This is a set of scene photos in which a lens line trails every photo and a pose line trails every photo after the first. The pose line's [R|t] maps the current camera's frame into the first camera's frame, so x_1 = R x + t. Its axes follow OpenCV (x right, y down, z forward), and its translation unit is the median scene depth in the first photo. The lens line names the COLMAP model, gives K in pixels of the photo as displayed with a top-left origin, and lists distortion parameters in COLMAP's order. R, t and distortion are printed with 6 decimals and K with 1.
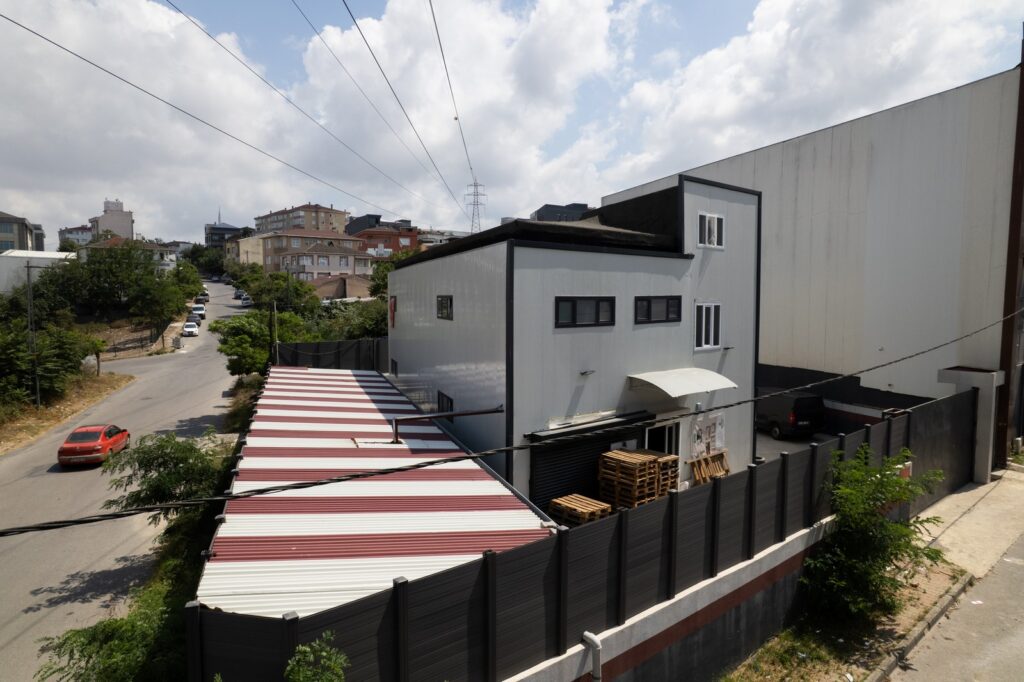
lens RADIAL K [[651.1, 0, 516.8], [0, 651.1, 343.9], [0, 0, 1]] dist [-0.075362, 0.071066]
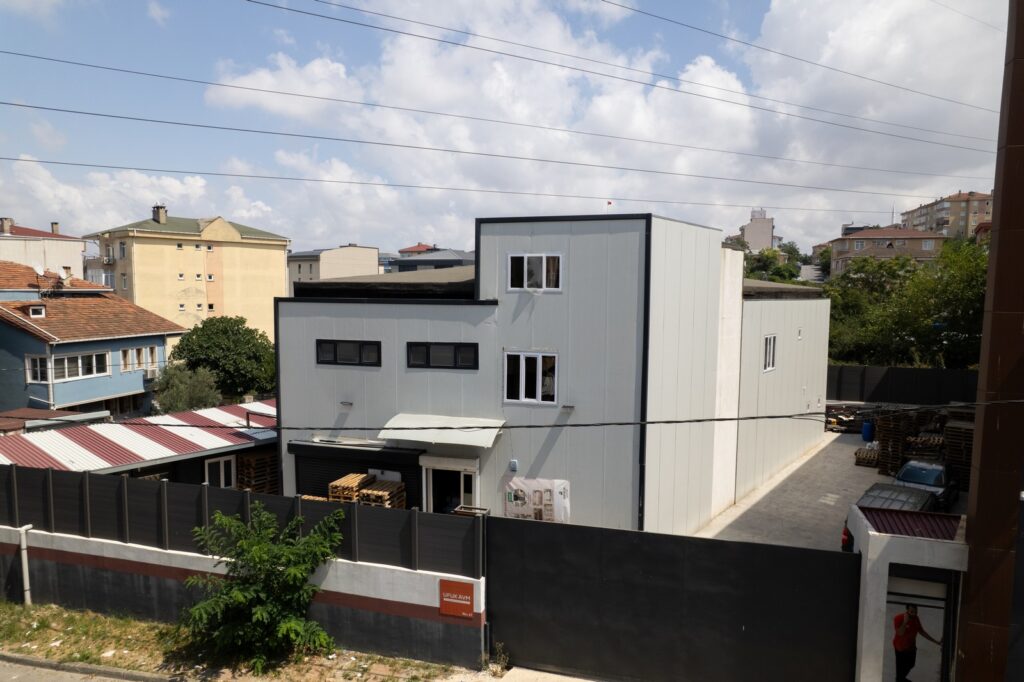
lens RADIAL K [[651.1, 0, 516.8], [0, 651.1, 343.9], [0, 0, 1]] dist [-0.075362, 0.071066]
pose [[0.548800, 0.073151, -0.832747, 1.065867], [-0.069662, 0.996701, 0.041644, -0.114736], [0.833046, 0.035156, 0.552086, 0.498097]]
